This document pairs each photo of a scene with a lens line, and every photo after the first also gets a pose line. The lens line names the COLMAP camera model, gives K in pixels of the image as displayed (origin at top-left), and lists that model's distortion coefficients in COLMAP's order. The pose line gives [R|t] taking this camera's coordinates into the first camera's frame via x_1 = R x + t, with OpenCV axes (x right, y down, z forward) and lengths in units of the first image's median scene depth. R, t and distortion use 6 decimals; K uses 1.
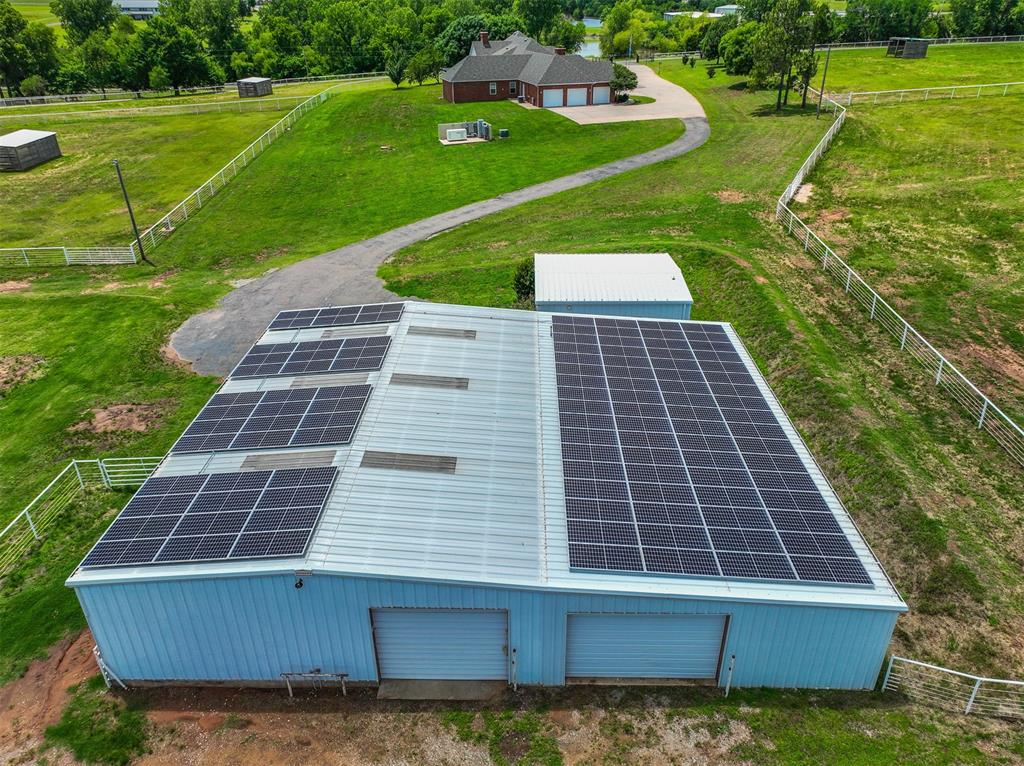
lens RADIAL K [[722.3, 0, 511.1], [0, 722.3, 383.9], [0, 0, 1]] dist [0.010183, 0.001409]
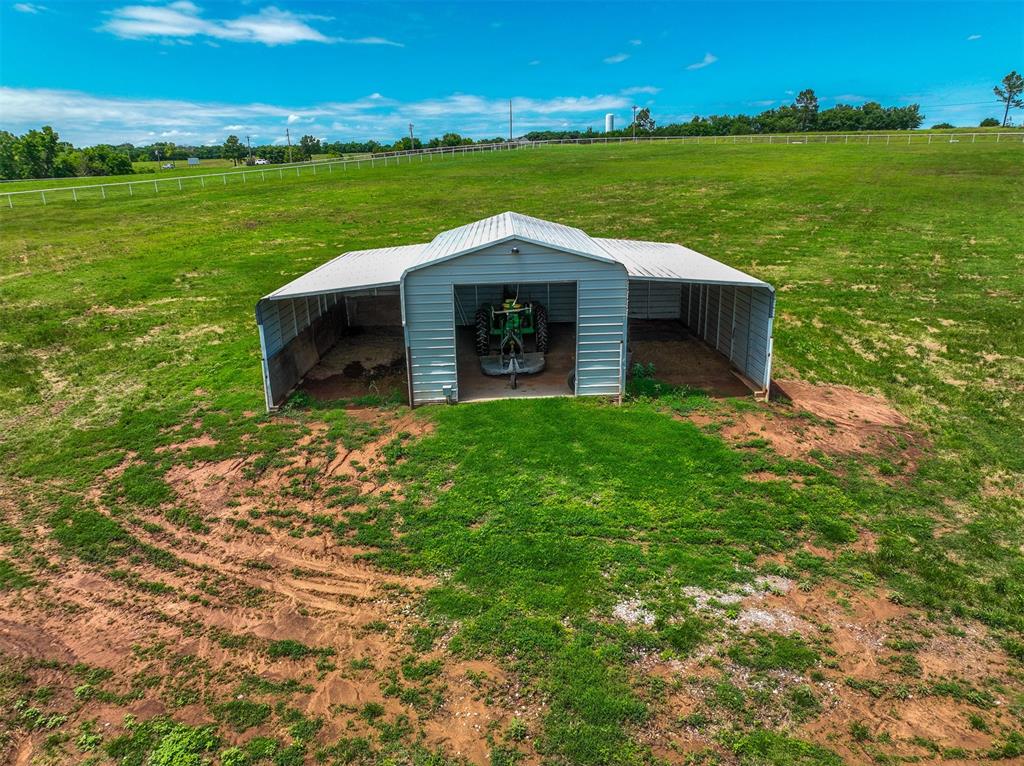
lens RADIAL K [[722.3, 0, 508.6], [0, 722.3, 380.0], [0, 0, 1]] dist [0.010183, 0.001409]
pose [[0.481979, -0.254812, 0.838312, 0.405794], [0.428301, 0.903193, 0.028286, -0.041433], [-0.764366, 0.345417, 0.544456, 0.474310]]
